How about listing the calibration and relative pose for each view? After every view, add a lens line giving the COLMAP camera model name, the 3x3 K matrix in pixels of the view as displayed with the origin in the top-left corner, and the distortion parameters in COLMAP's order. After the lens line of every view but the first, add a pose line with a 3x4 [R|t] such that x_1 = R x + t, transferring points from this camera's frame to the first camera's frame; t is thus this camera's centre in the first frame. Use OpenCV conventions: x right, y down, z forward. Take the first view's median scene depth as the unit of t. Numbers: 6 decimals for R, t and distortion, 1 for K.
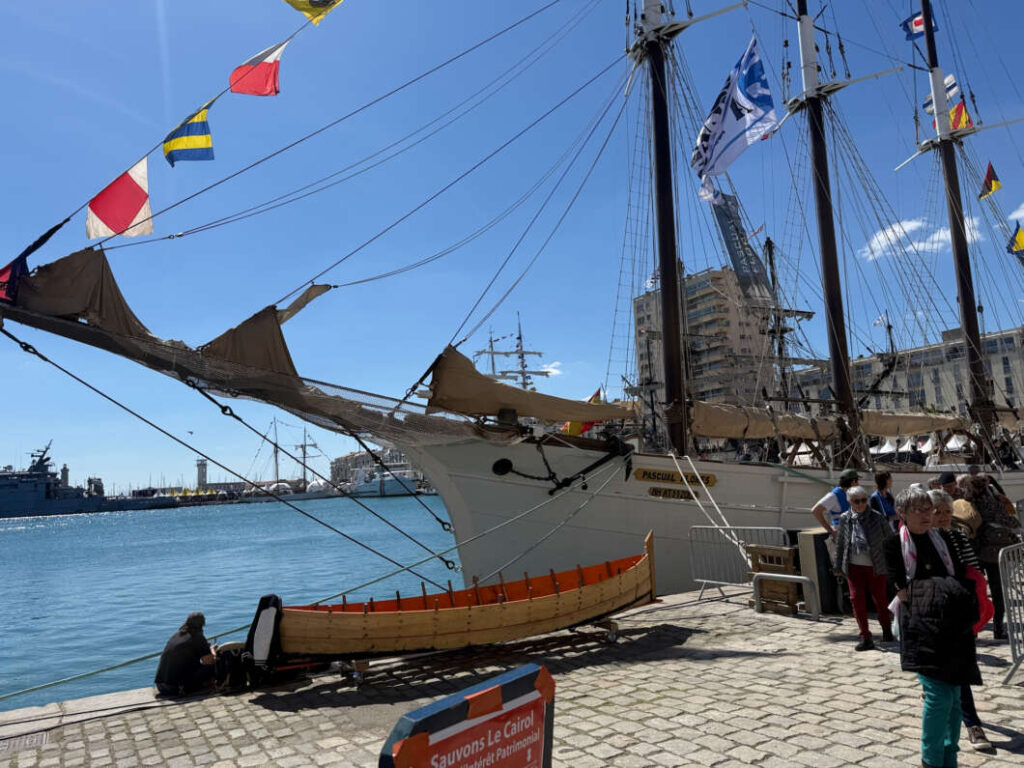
lens RADIAL K [[713.6, 0, 512.0], [0, 713.6, 384.0], [0, 0, 1]] dist [0.106862, -0.158992]
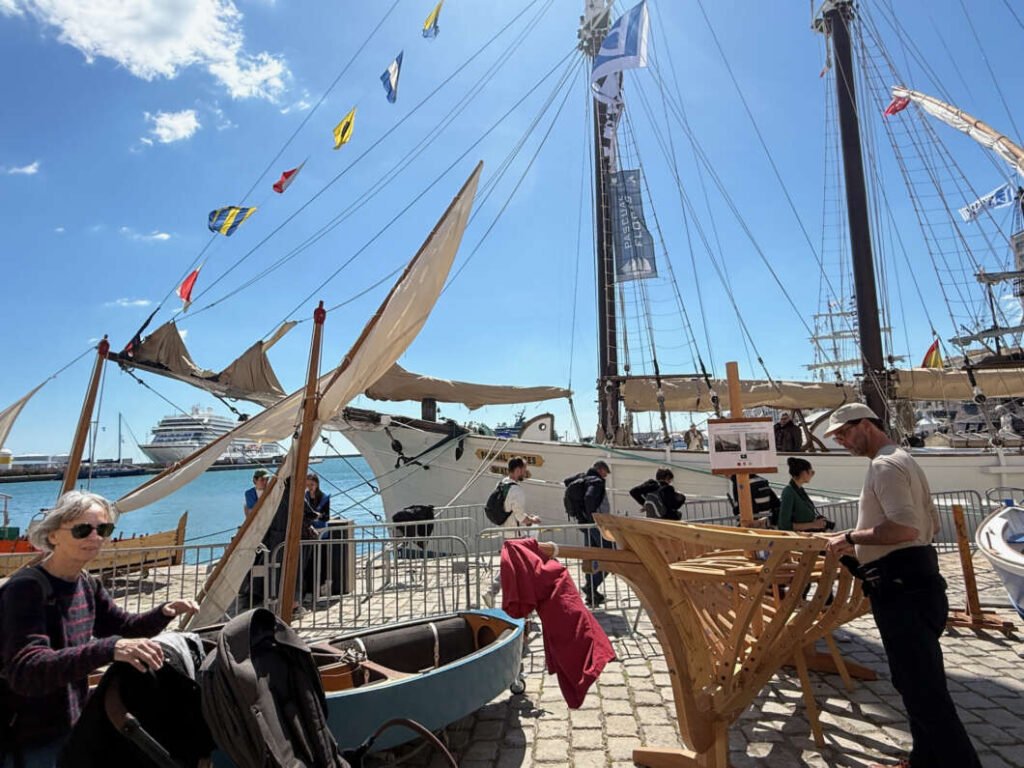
lens RADIAL K [[566.3, 0, 512.0], [0, 566.3, 384.0], [0, 0, 1]] dist [0.000656, 0.000105]
pose [[0.789316, -0.048814, -0.612044, 0.831306], [0.080076, 0.996505, 0.023793, -0.000716], [0.608743, -0.067790, 0.790466, 0.355387]]
